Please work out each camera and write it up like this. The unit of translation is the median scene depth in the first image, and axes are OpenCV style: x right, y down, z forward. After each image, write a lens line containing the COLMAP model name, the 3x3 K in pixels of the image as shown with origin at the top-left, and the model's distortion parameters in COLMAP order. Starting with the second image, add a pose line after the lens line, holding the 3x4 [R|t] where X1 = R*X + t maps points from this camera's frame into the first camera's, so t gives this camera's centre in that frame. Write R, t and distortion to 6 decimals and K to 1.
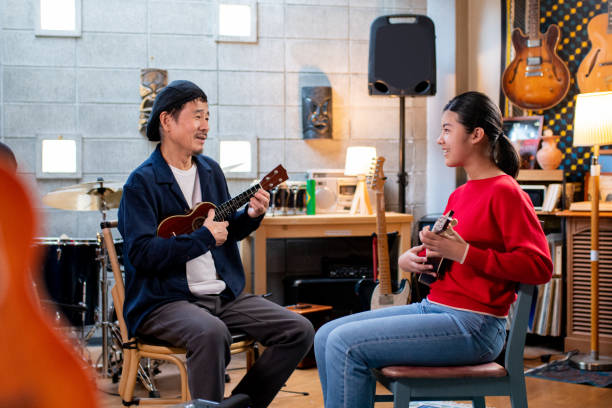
lens RADIAL K [[902.2, 0, 306.0], [0, 902.2, 204.0], [0, 0, 1]] dist [-0.006736, 0.043496]
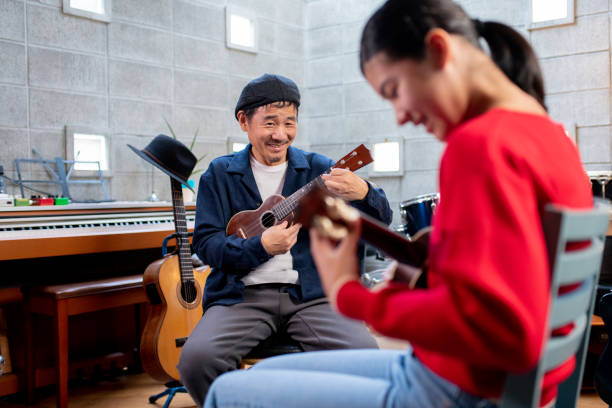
lens RADIAL K [[612.4, 0, 306.0], [0, 612.4, 204.0], [0, 0, 1]] dist [-0.004979, 0.027619]
pose [[0.700224, -0.000493, -0.713923, 0.206034], [-0.000363, 0.999999, -0.001047, 0.007373], [0.713923, 0.000992, 0.700224, 0.374491]]
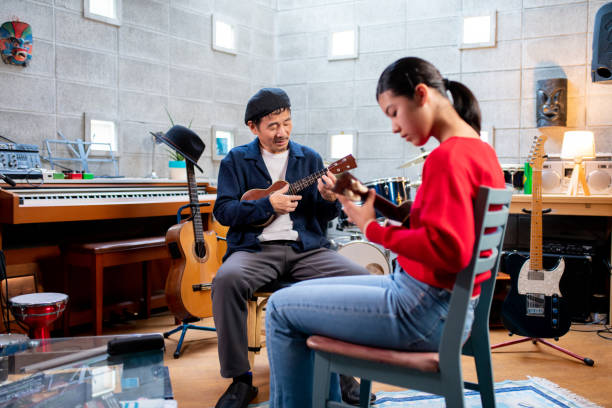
lens RADIAL K [[589.6, 0, 306.0], [0, 589.6, 204.0], [0, 0, 1]] dist [-0.001146, 0.007905]
pose [[0.776086, 0.037638, -0.629503, 0.250011], [-0.025824, 0.999277, 0.027910, 0.010705], [0.630098, -0.005405, 0.776497, 0.257660]]
